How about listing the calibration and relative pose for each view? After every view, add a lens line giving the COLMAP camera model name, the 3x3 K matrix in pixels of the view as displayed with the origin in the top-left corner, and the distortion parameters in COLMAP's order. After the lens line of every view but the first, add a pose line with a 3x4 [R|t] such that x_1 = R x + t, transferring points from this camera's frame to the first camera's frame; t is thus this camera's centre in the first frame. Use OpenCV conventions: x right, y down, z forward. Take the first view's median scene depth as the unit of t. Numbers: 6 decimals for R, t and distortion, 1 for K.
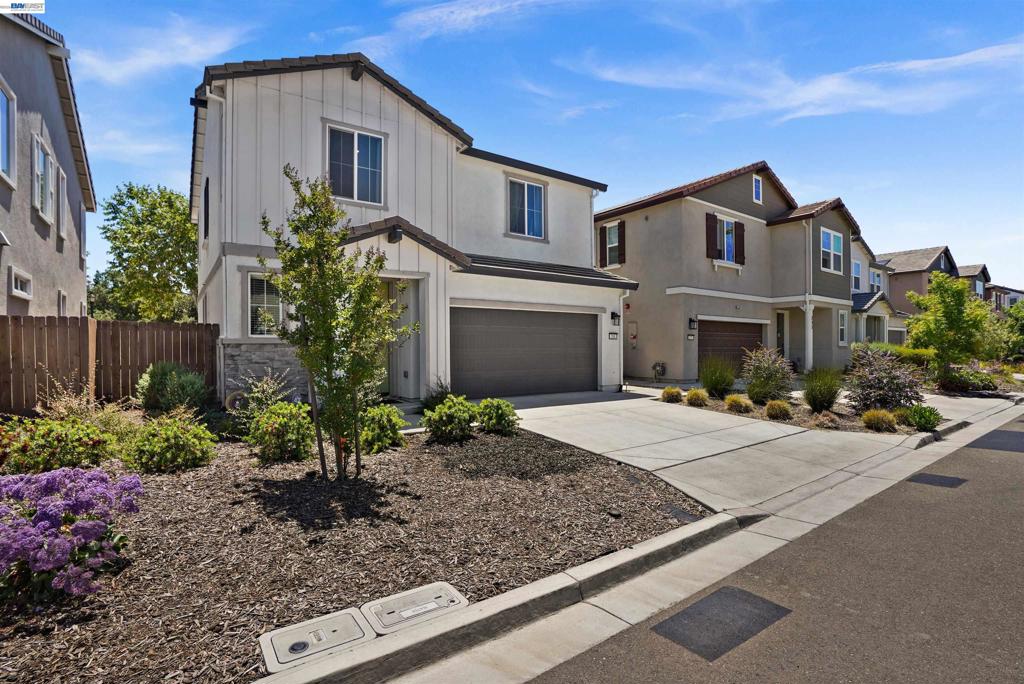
lens RADIAL K [[469.1, 0, 518.7], [0, 469.1, 348.3], [0, 0, 1]] dist [-0.069859, 0.029846]
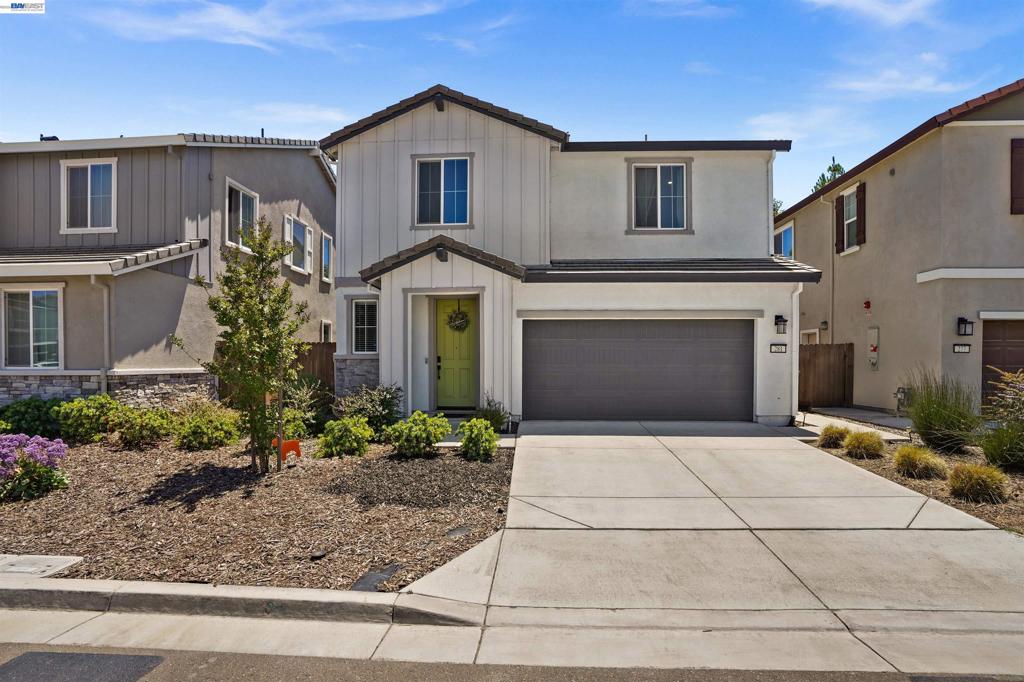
lens RADIAL K [[482.8, 0, 513.8], [0, 482.8, 365.7], [0, 0, 1]] dist [-0.058465, 0.020459]
pose [[0.789702, 0.009155, -0.613422, 0.432440], [-0.005203, 0.999953, 0.008226, -0.003842], [0.613469, -0.003304, 0.789712, 0.215966]]
